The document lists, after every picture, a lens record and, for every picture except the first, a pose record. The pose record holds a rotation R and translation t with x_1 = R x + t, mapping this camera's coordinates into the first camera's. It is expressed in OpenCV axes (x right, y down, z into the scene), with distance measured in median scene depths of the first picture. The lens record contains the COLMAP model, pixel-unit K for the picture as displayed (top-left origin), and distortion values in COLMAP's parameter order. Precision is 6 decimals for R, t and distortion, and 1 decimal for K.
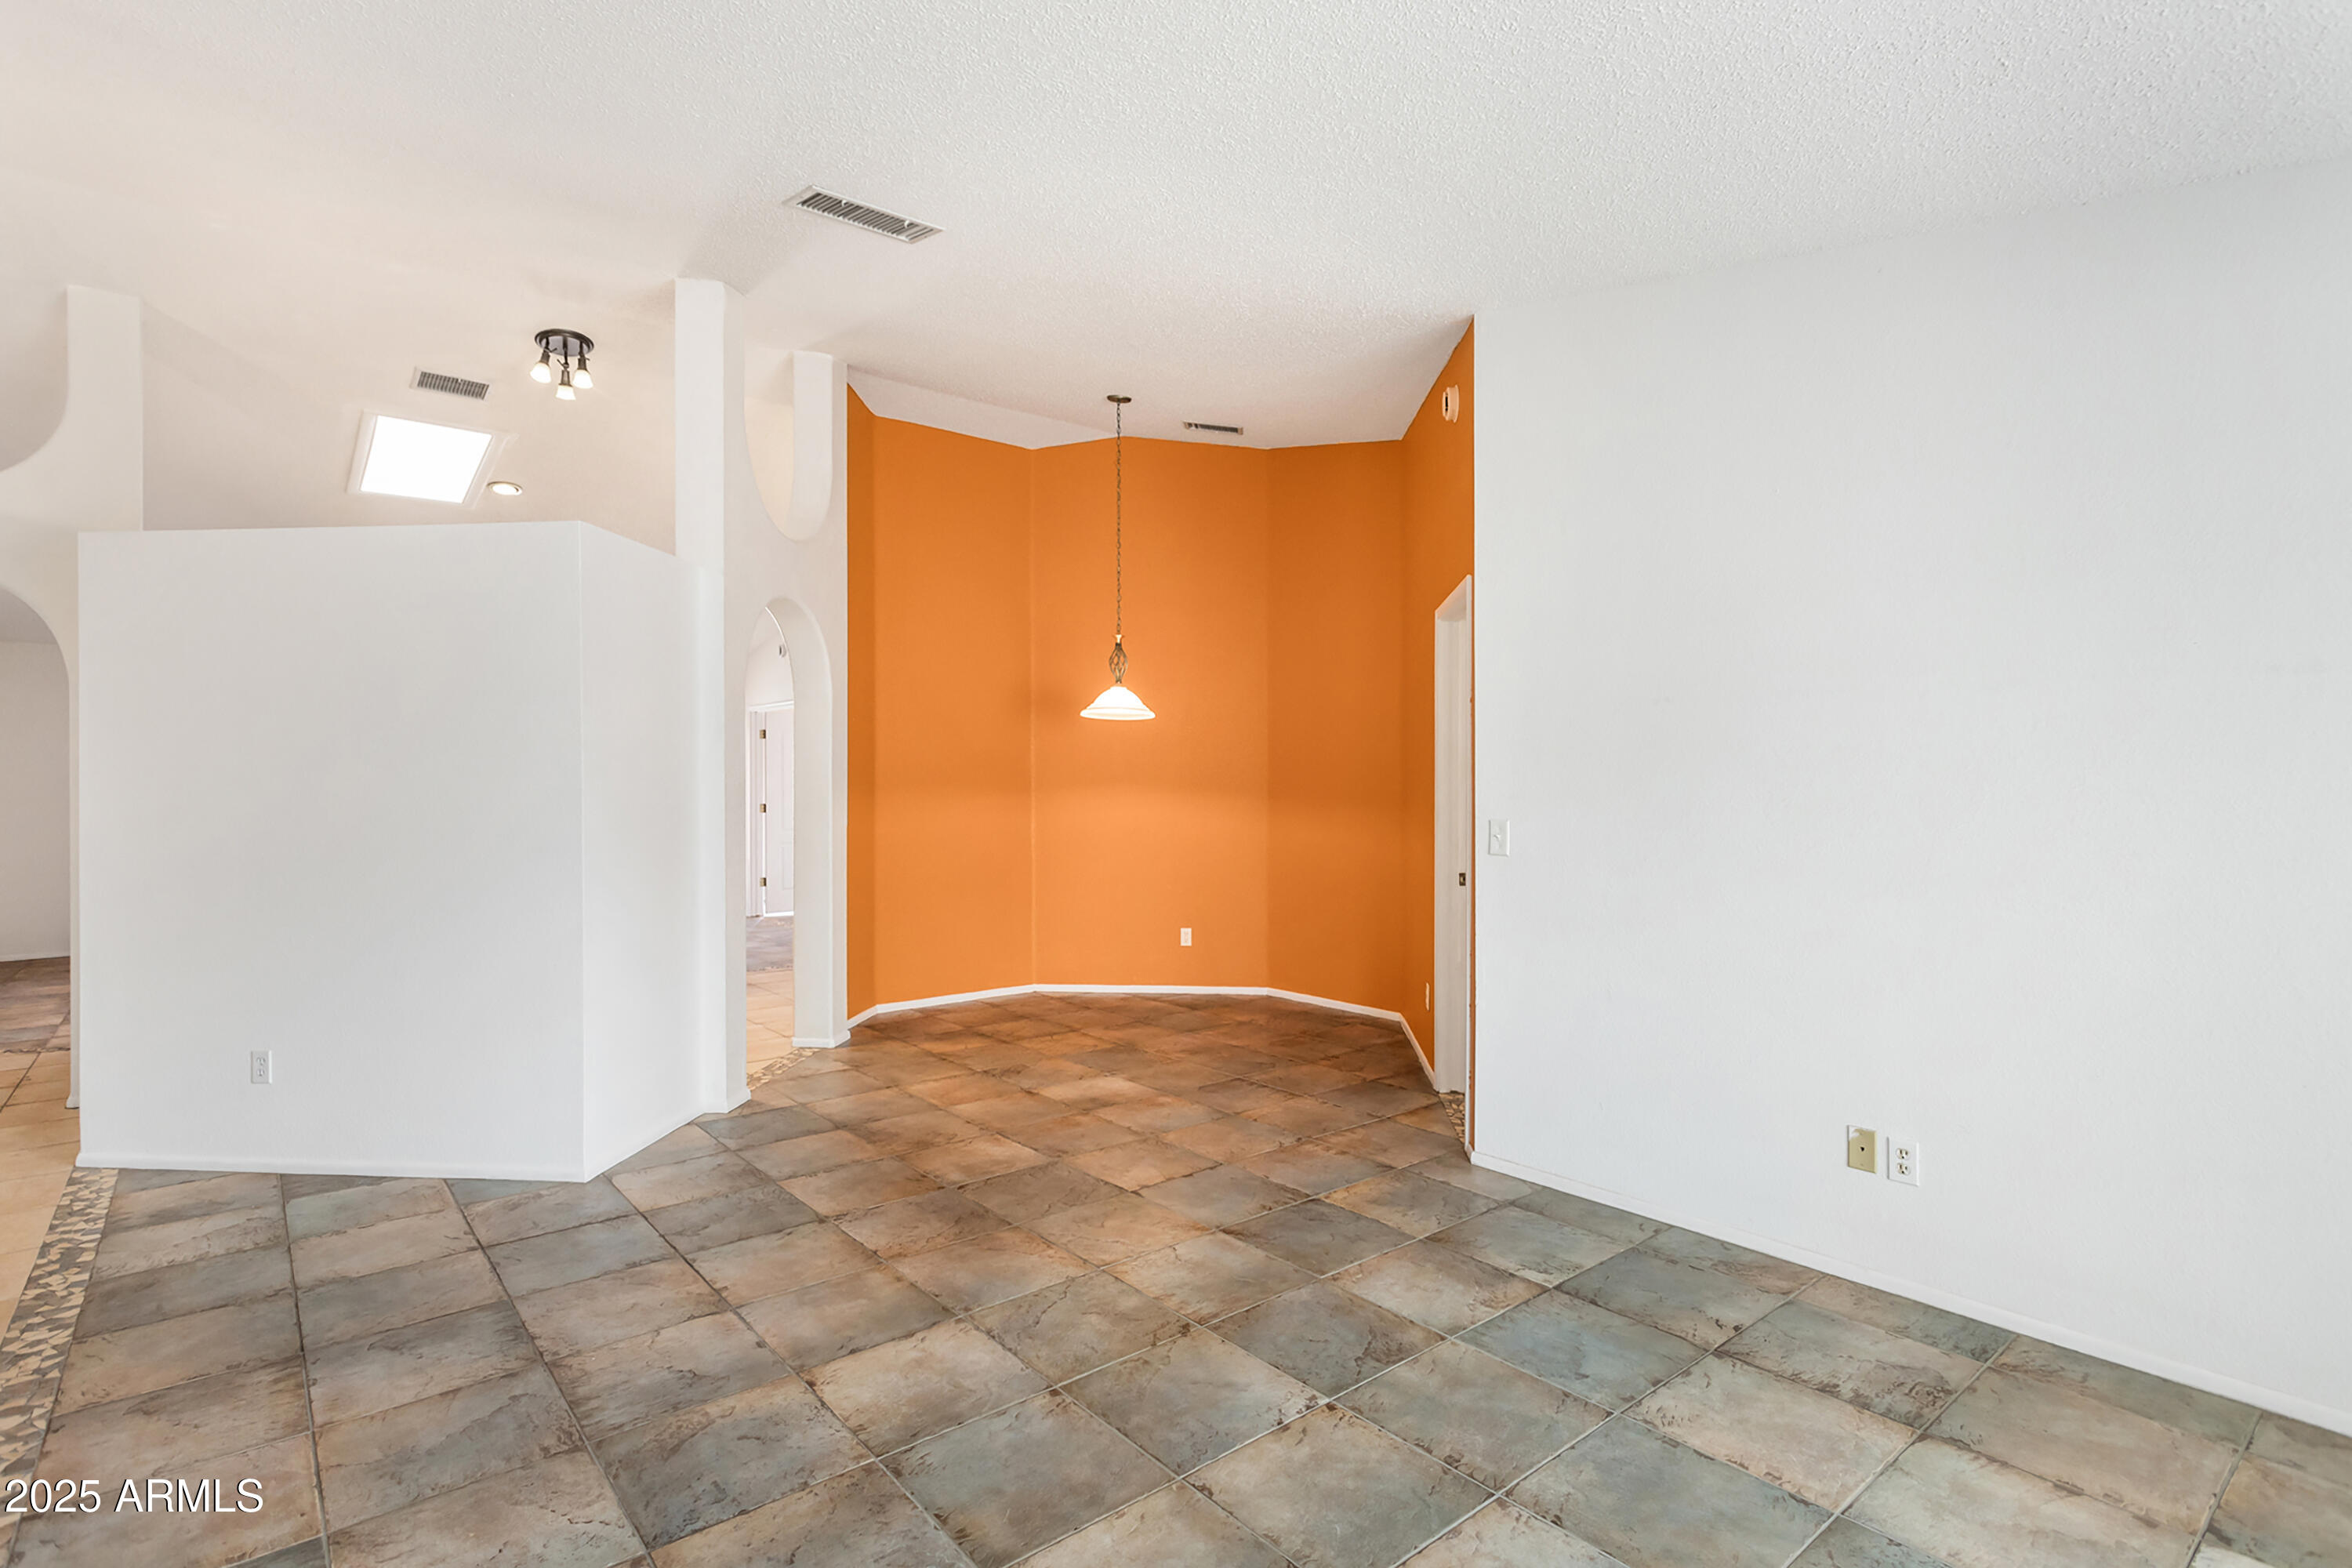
lens RADIAL K [[1133.6, 0, 1163.1], [0, 1133.6, 782.3], [0, 0, 1]] dist [0.003687, 0.000800]
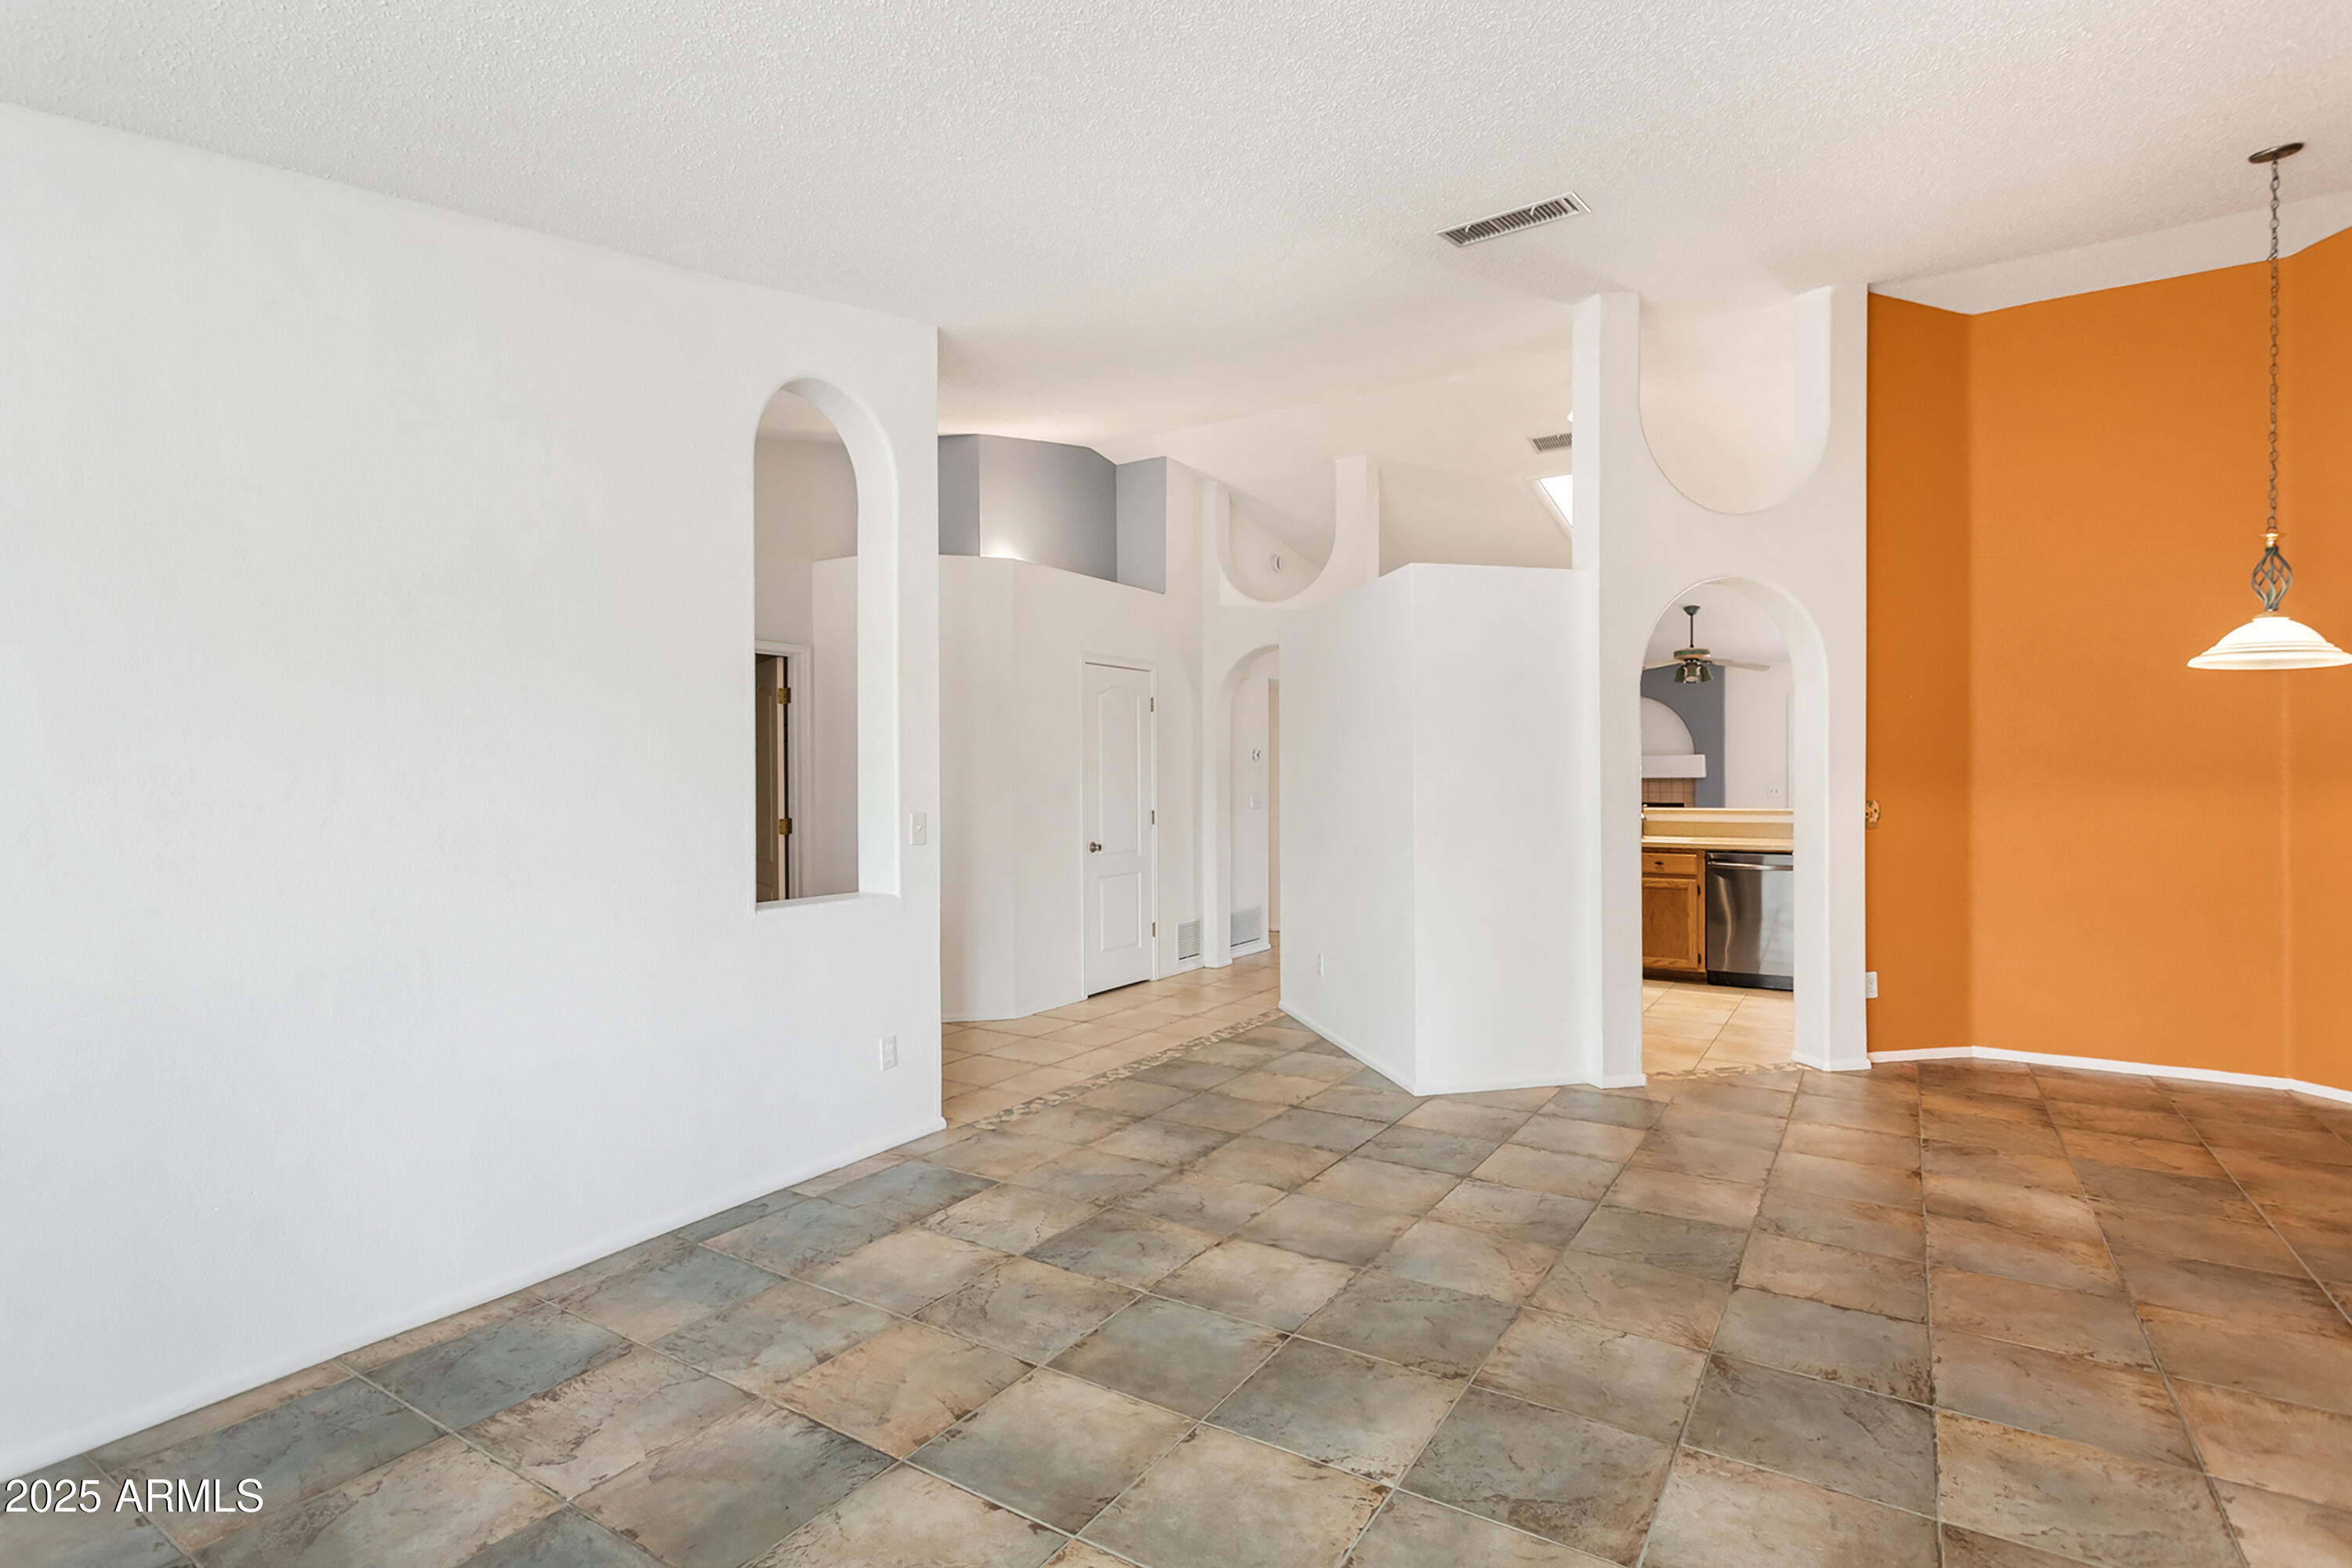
lens RADIAL K [[1133.6, 0, 1187.6], [0, 1133.6, 781.7], [0, 0, 1]] dist [0.003687, 0.000800]
pose [[0.318172, 0.002895, -0.948029, 0.696046], [0.006380, 0.999966, 0.005195, 0.000158], [0.948012, -0.007702, 0.318142, 0.439417]]
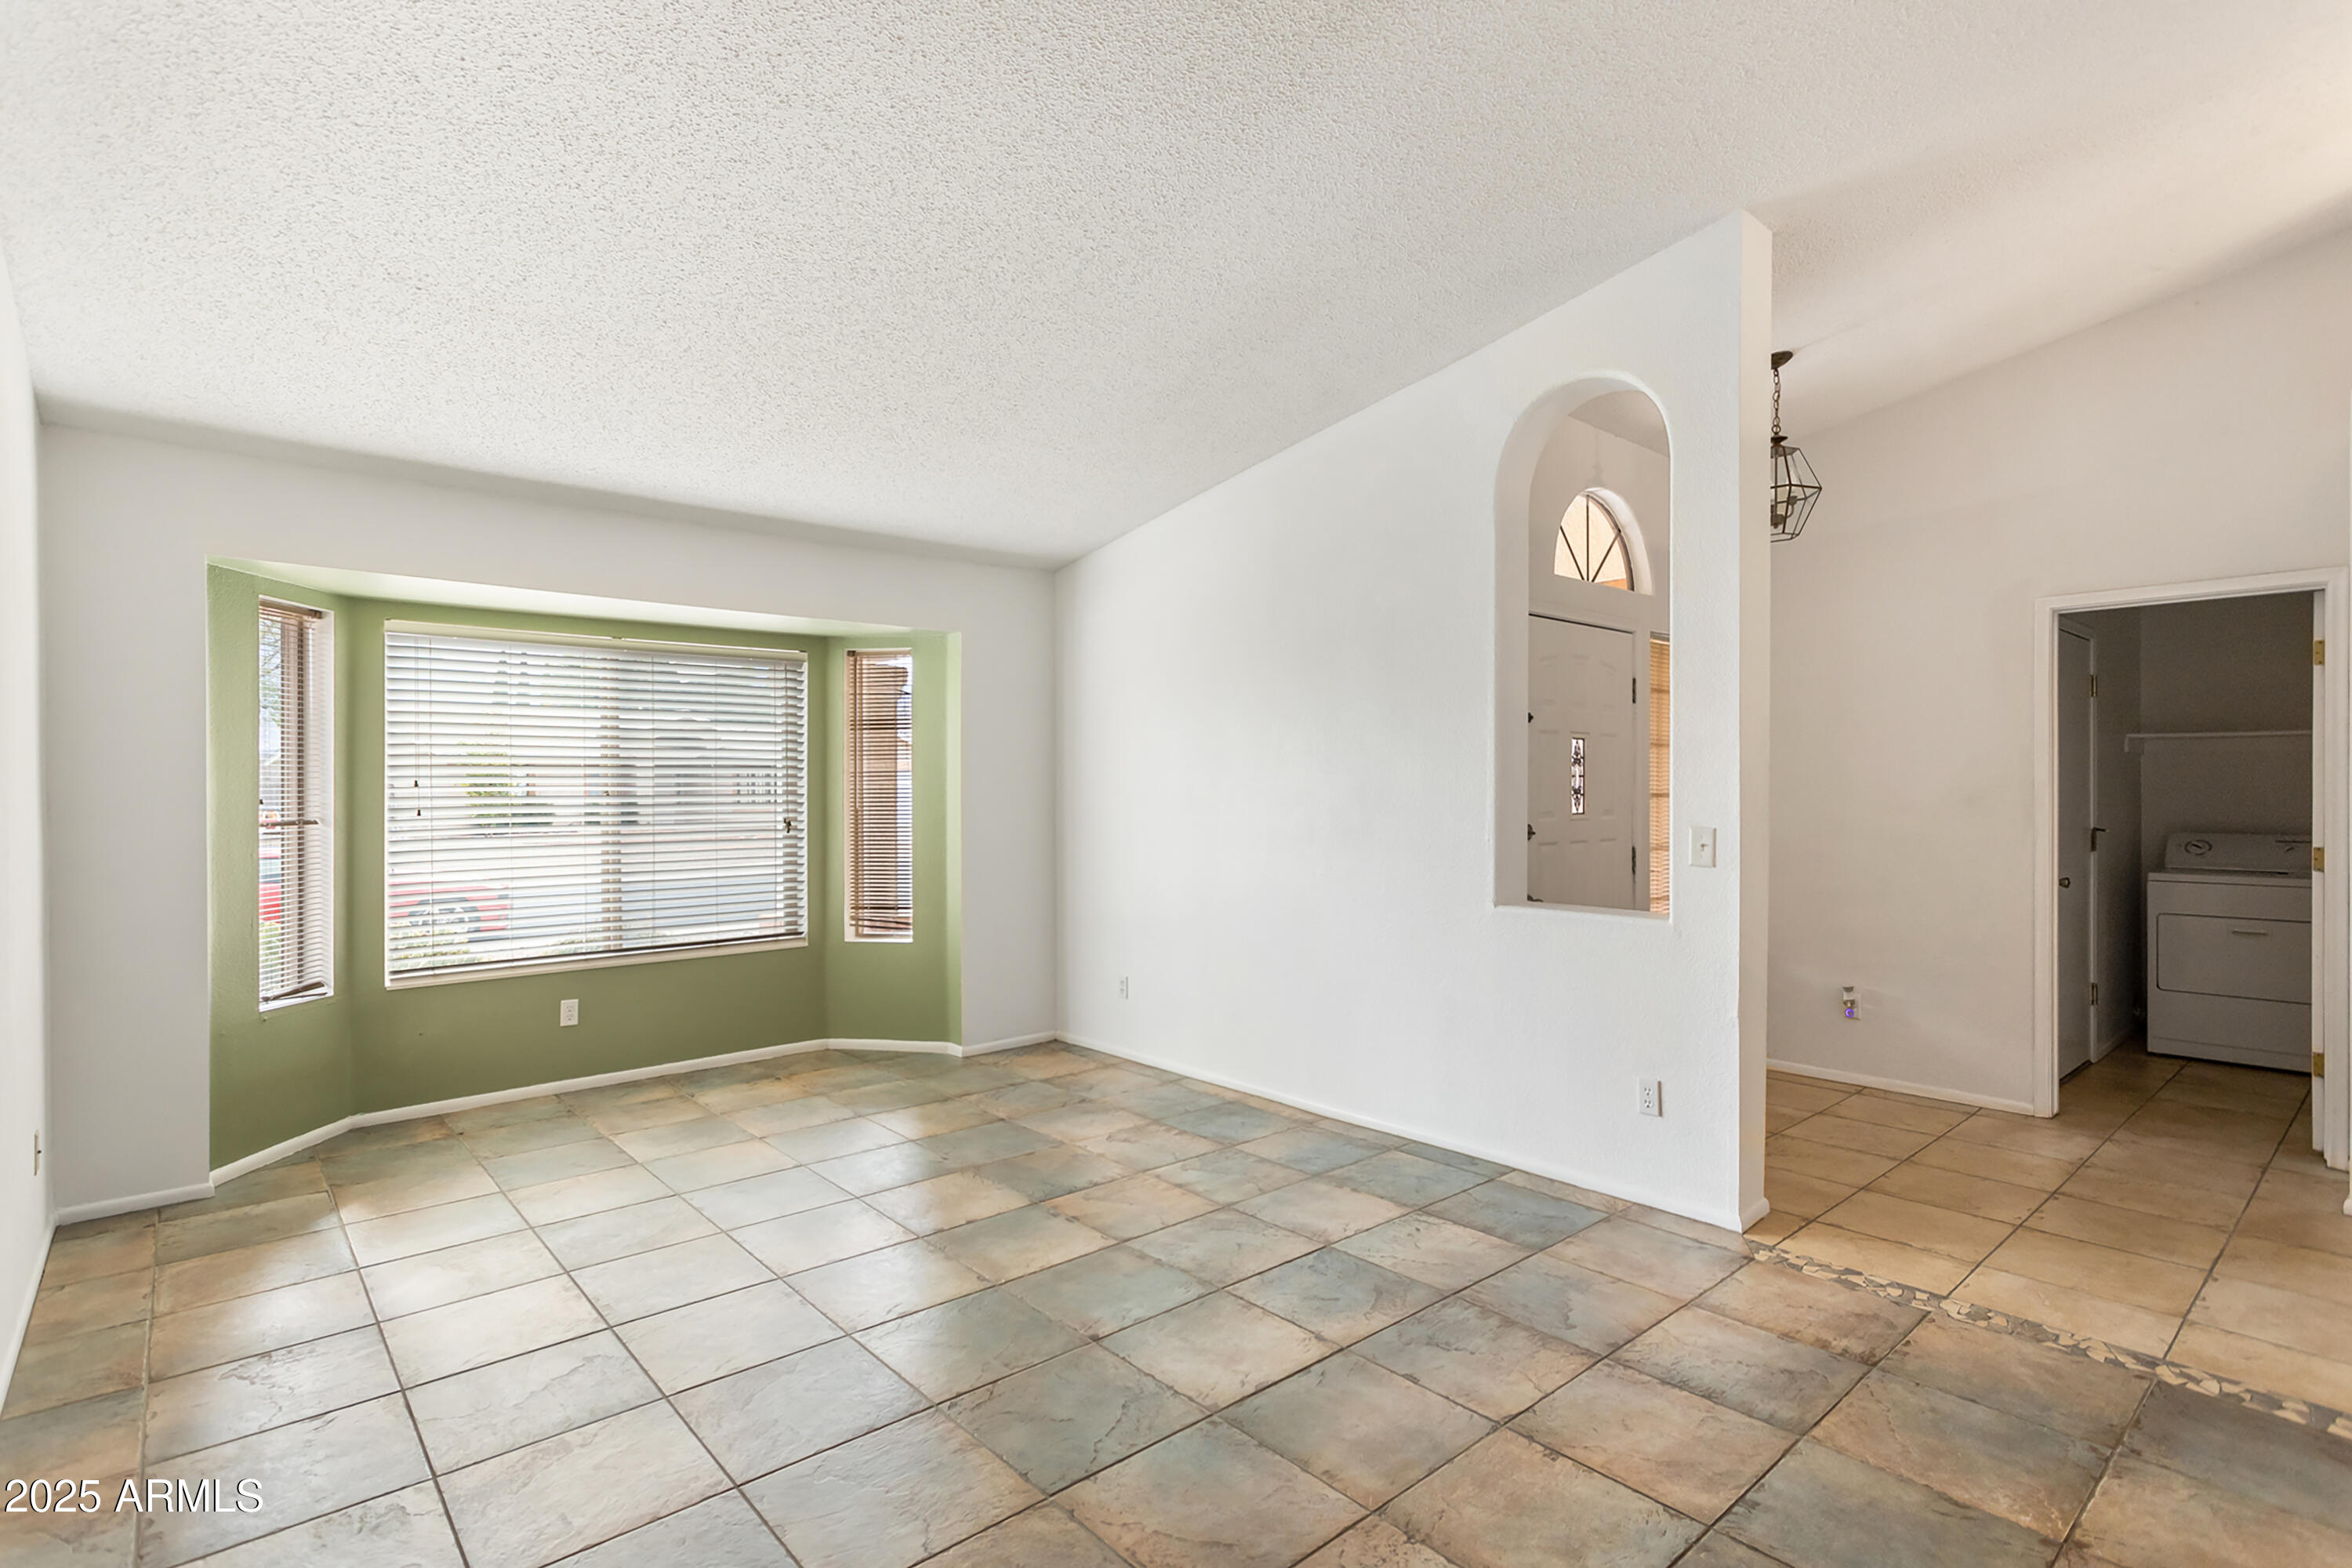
lens RADIAL K [[1133.6, 0, 1165.5], [0, 1133.6, 794.5], [0, 0, 1]] dist [0.003687, 0.000800]
pose [[-0.999580, 0.004928, -0.028563, -0.104207], [0.004797, 0.999978, 0.004654, 0.002574], [0.028585, 0.004515, -0.999581, 1.621256]]
